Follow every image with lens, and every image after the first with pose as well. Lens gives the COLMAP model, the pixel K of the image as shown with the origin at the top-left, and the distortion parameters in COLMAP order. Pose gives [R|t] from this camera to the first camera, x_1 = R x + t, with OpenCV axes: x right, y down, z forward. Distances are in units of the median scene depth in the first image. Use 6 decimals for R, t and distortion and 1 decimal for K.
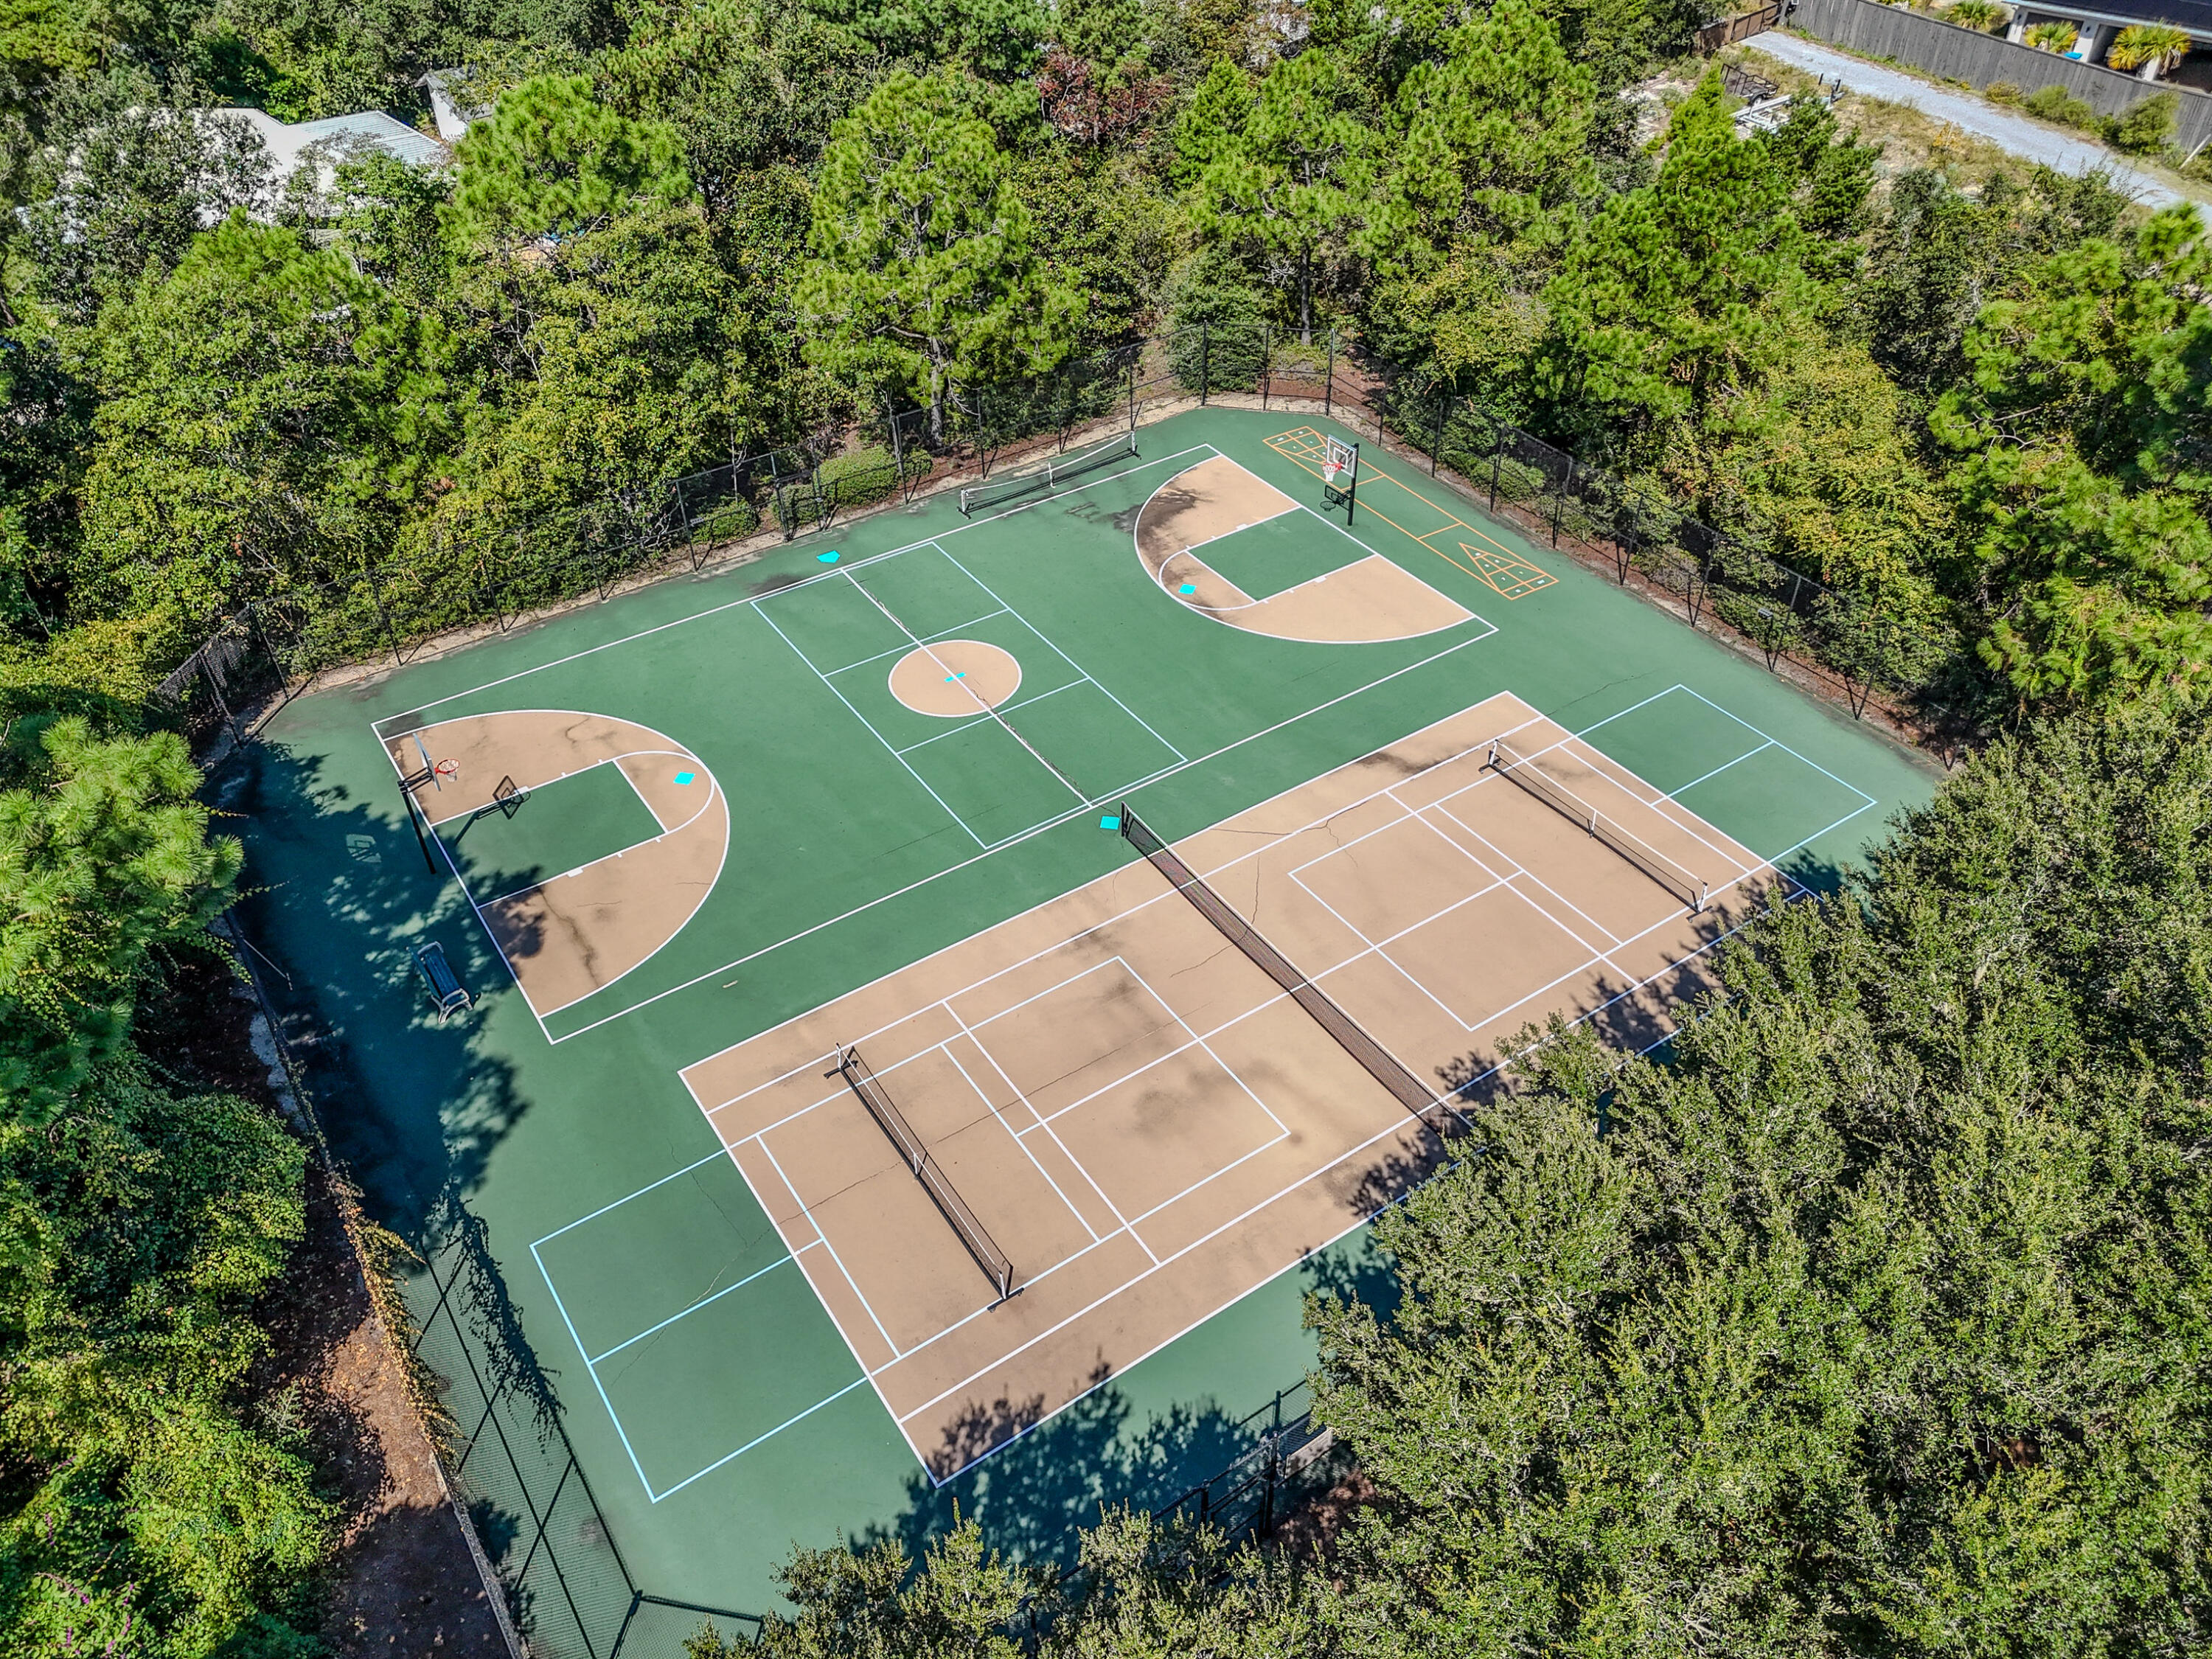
lens RADIAL K [[1655.5, 0, 1106.0], [0, 1655.5, 829.5], [0, 0, 1]] dist [0.123761, -0.200297]
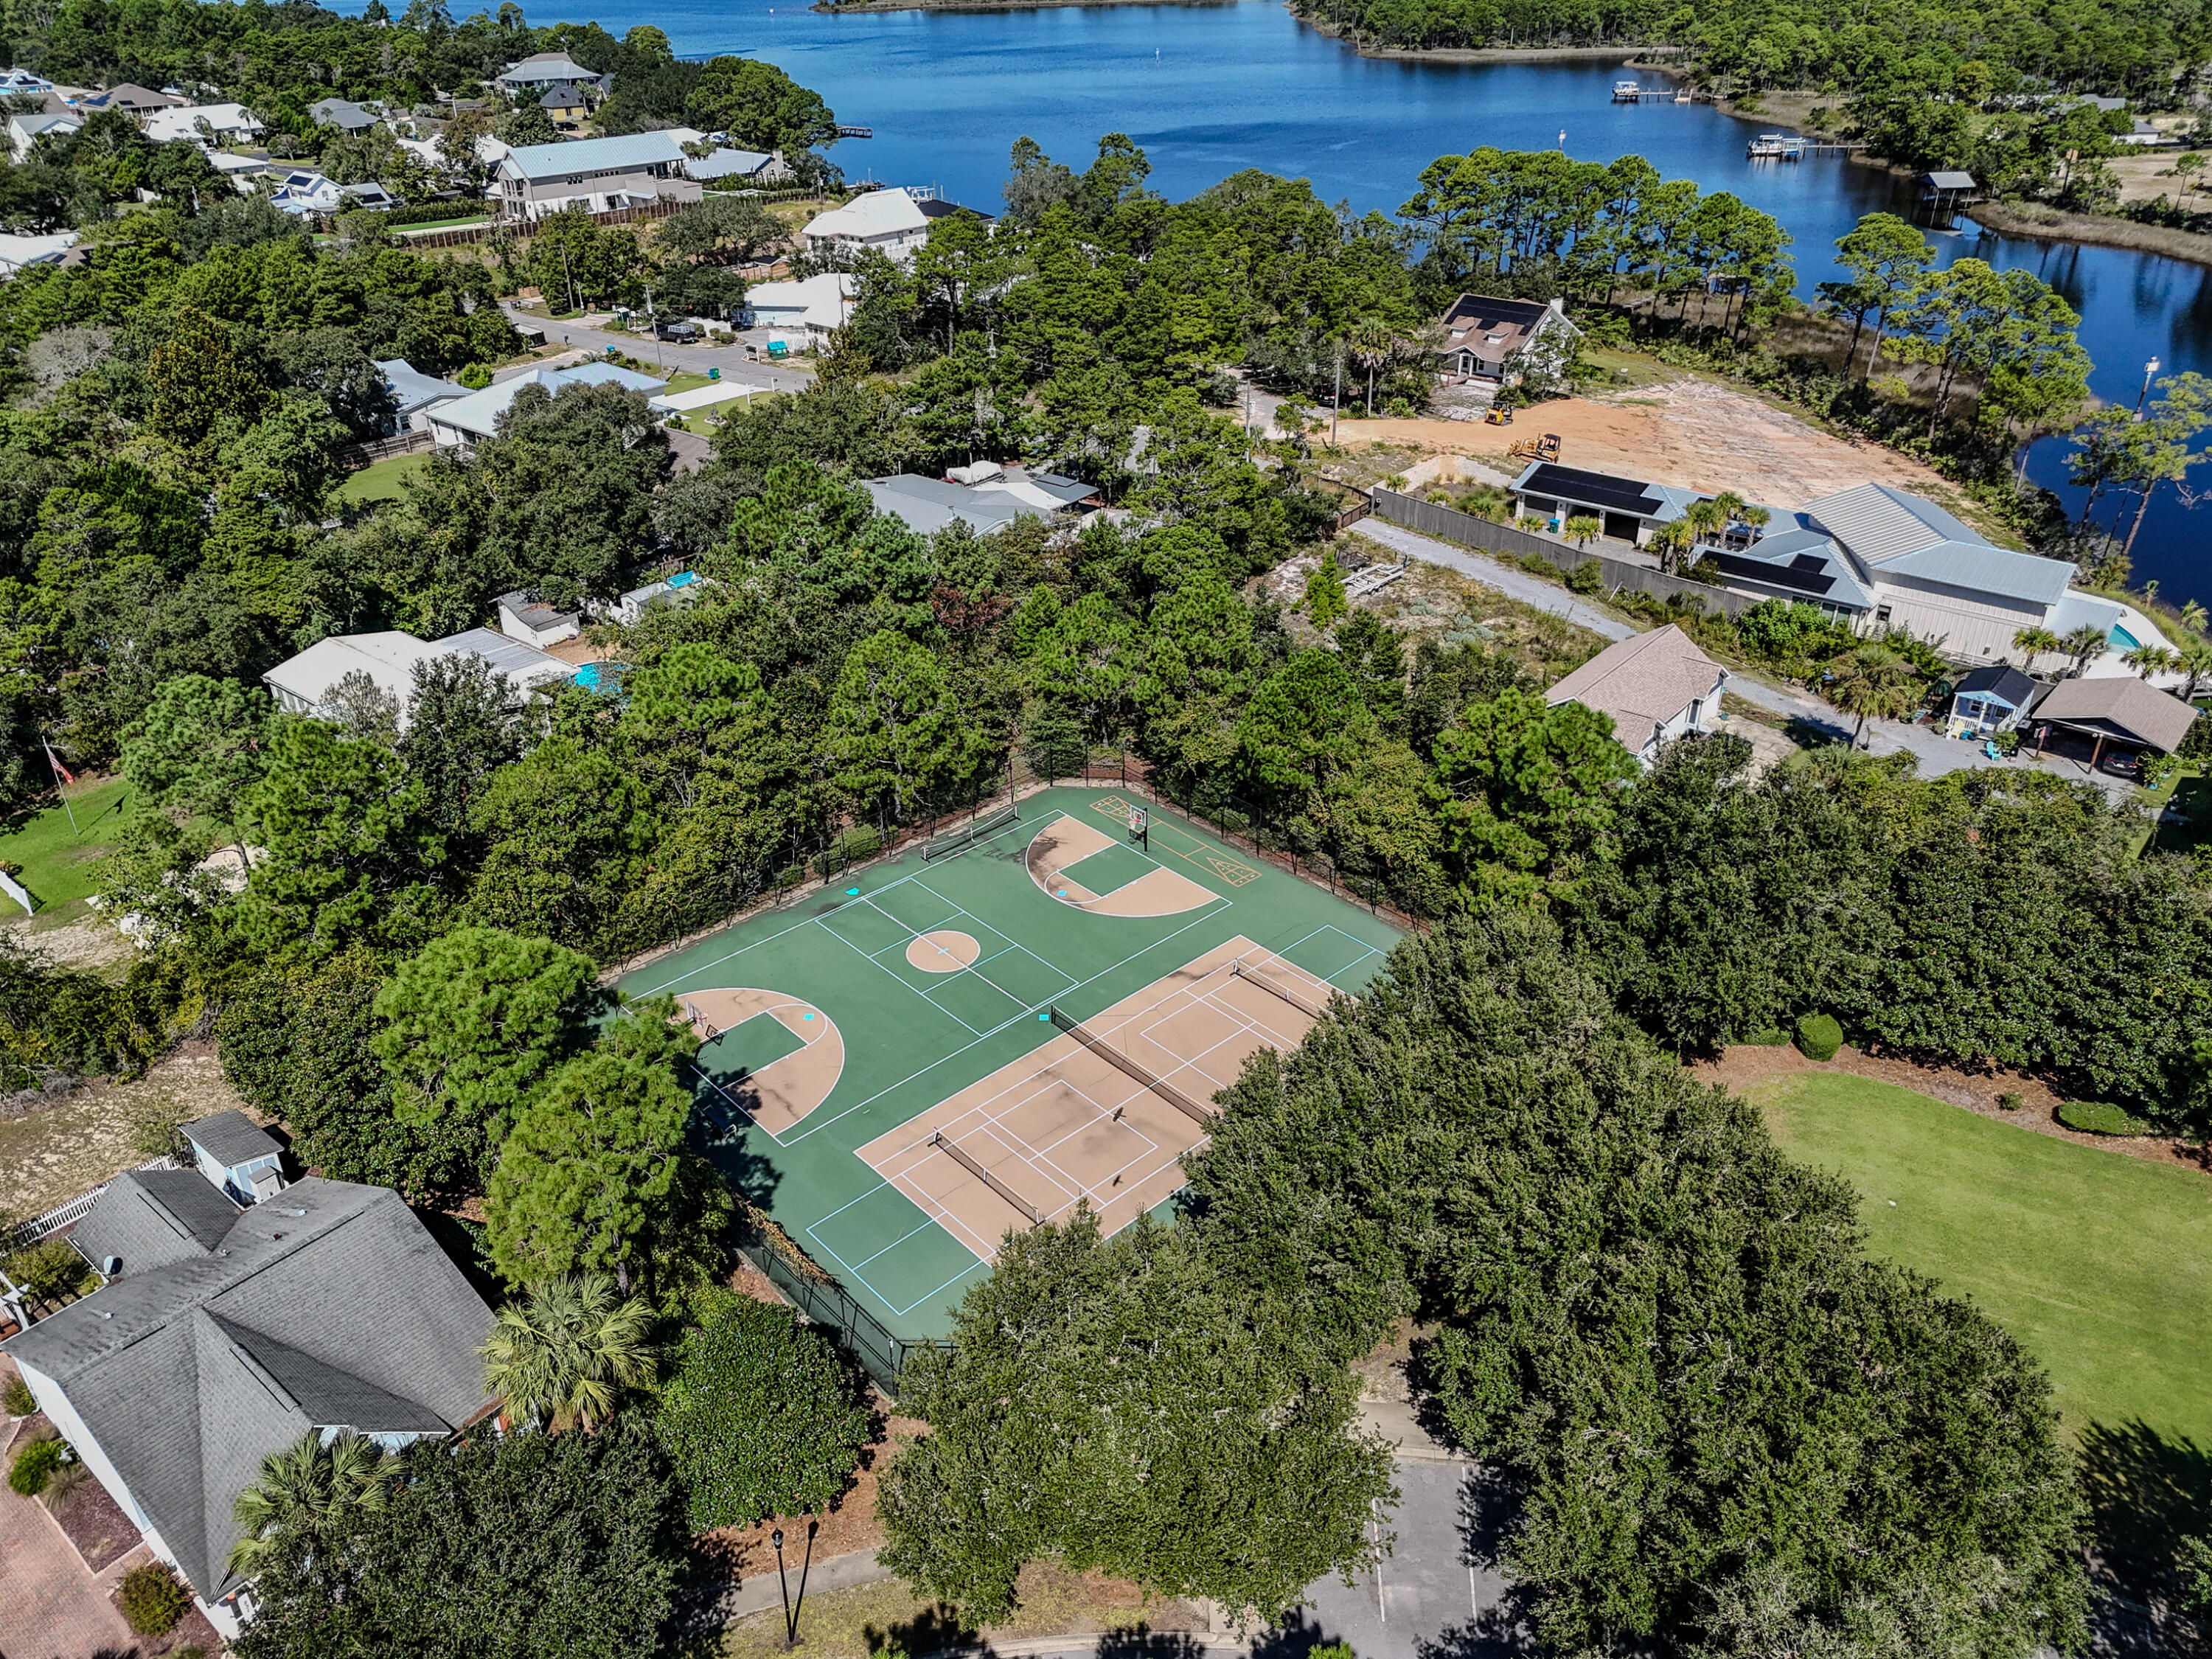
lens RADIAL K [[1655.5, 0, 1106.0], [0, 1655.5, 829.5], [0, 0, 1]] dist [0.123761, -0.200297]
pose [[0.987413, -0.069795, 0.141933, -0.152407], [0.094047, 0.980584, -0.172079, 0.098920], [-0.127167, 0.183261, 0.974805, -0.757041]]
